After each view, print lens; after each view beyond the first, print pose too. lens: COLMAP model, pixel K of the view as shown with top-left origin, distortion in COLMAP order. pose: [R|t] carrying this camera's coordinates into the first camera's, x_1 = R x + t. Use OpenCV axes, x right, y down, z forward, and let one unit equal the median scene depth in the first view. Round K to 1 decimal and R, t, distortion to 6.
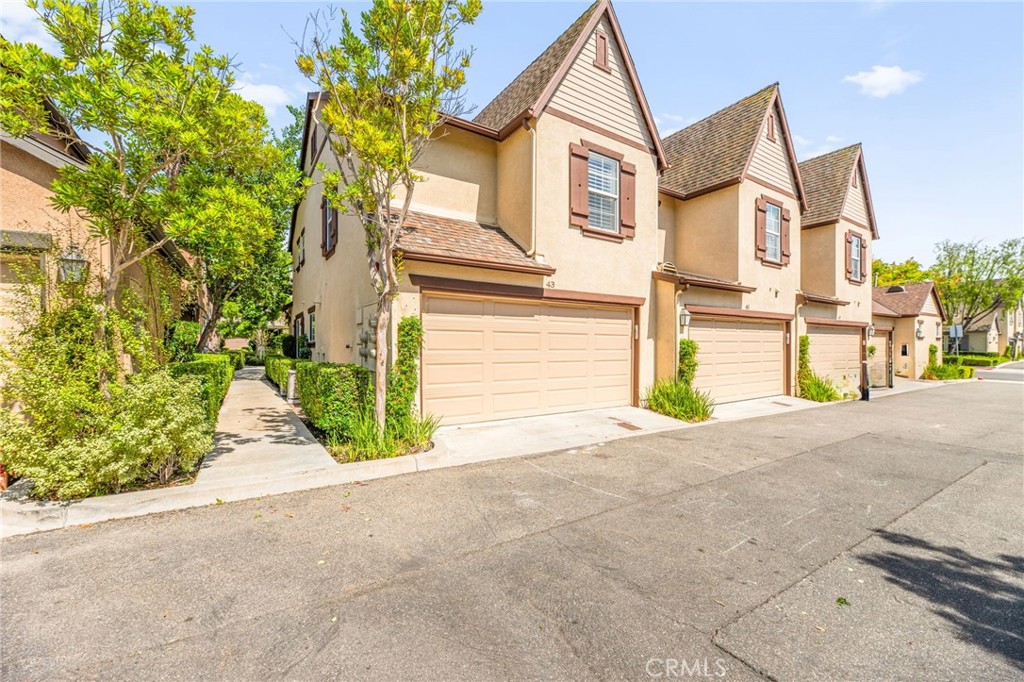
lens RADIAL K [[410.6, 0, 512.0], [0, 410.6, 341.0], [0, 0, 1]] dist [0.000309, 0.000045]
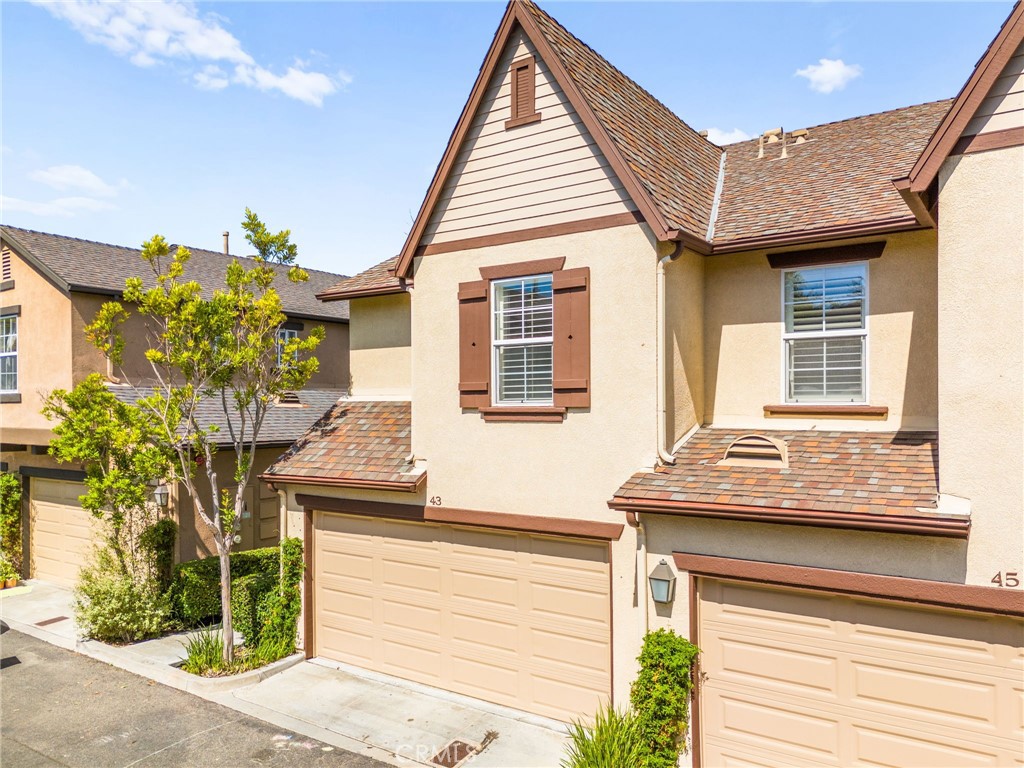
lens RADIAL K [[771.5, 0, 512.0], [0, 771.5, 384.0], [0, 0, 1]] dist [0.026653, -0.001470]
pose [[0.378075, -0.034802, -0.925121, 1.617467], [0.009437, 0.999386, -0.033739, -0.346713], [0.925727, 0.004026, 0.378172, 0.751759]]
